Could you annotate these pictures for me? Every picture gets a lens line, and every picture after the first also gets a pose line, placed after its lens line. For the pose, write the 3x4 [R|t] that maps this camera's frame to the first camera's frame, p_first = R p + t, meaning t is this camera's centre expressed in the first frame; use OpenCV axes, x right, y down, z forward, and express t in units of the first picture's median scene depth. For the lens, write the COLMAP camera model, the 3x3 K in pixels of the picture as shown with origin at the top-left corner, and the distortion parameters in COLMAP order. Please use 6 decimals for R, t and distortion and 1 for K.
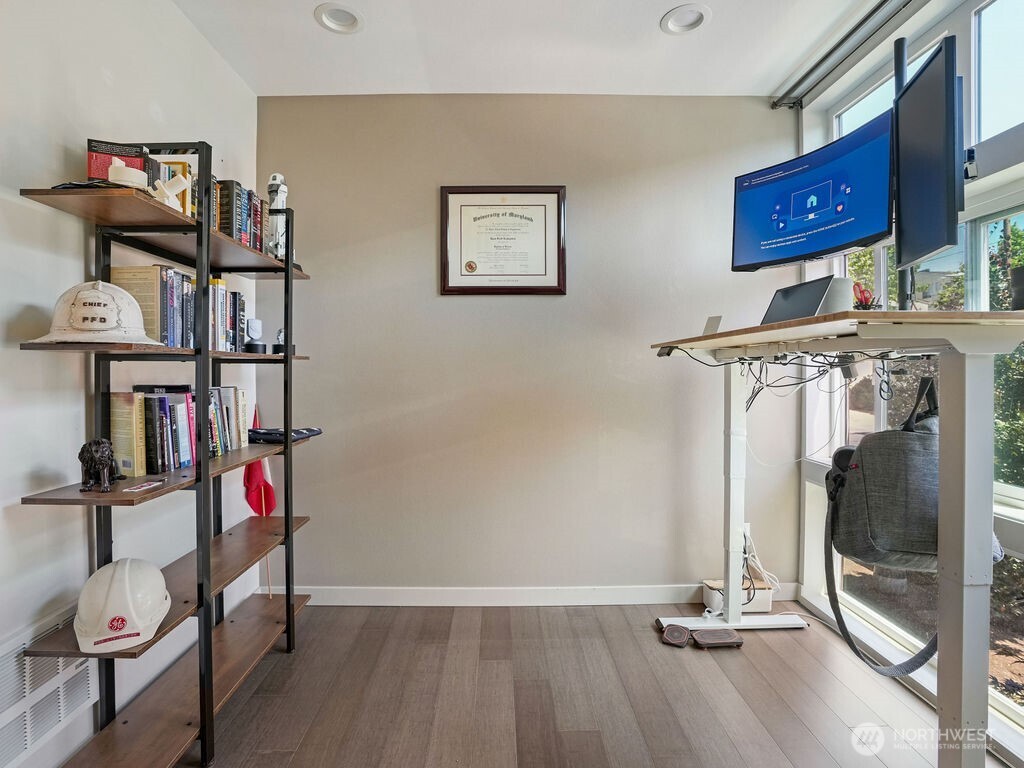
lens RADIAL K [[532.9, 0, 506.0], [0, 532.9, 390.6], [0, 0, 1]] dist [-0.070959, 0.031748]
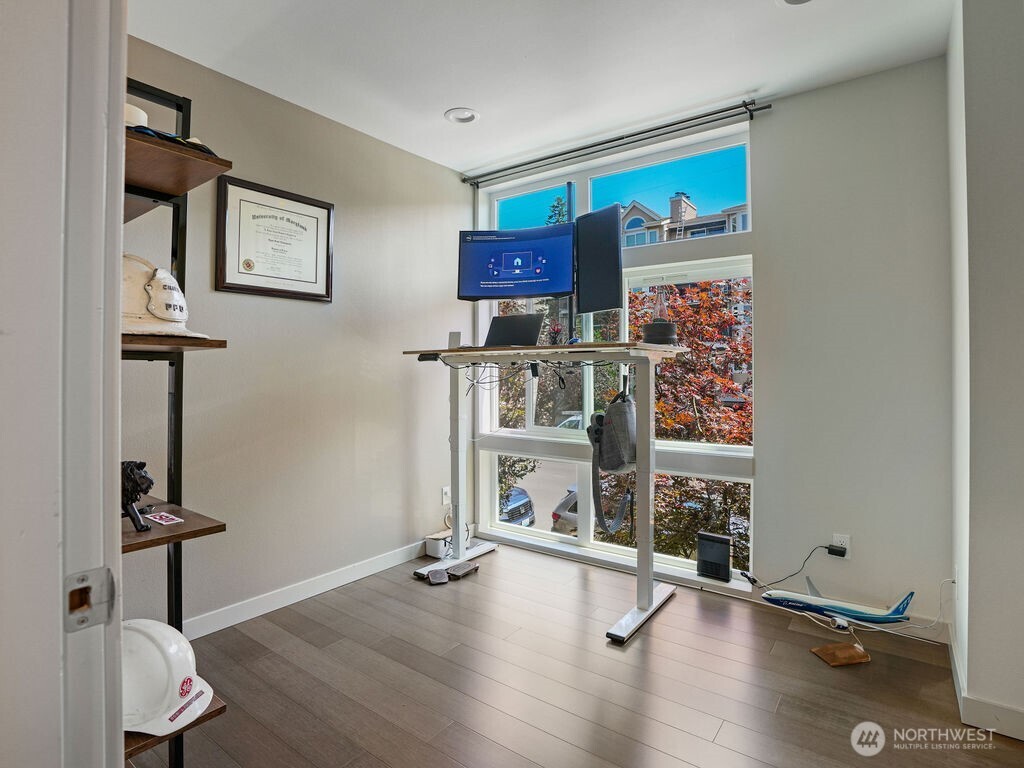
lens RADIAL K [[532.9, 0, 506.0], [0, 532.9, 390.6], [0, 0, 1]] dist [-0.070959, 0.031748]
pose [[0.616879, -0.027544, 0.786576, -0.539394], [0.029996, 0.999484, 0.011475, -0.001928], [-0.786486, 0.016516, 0.617387, 0.048790]]
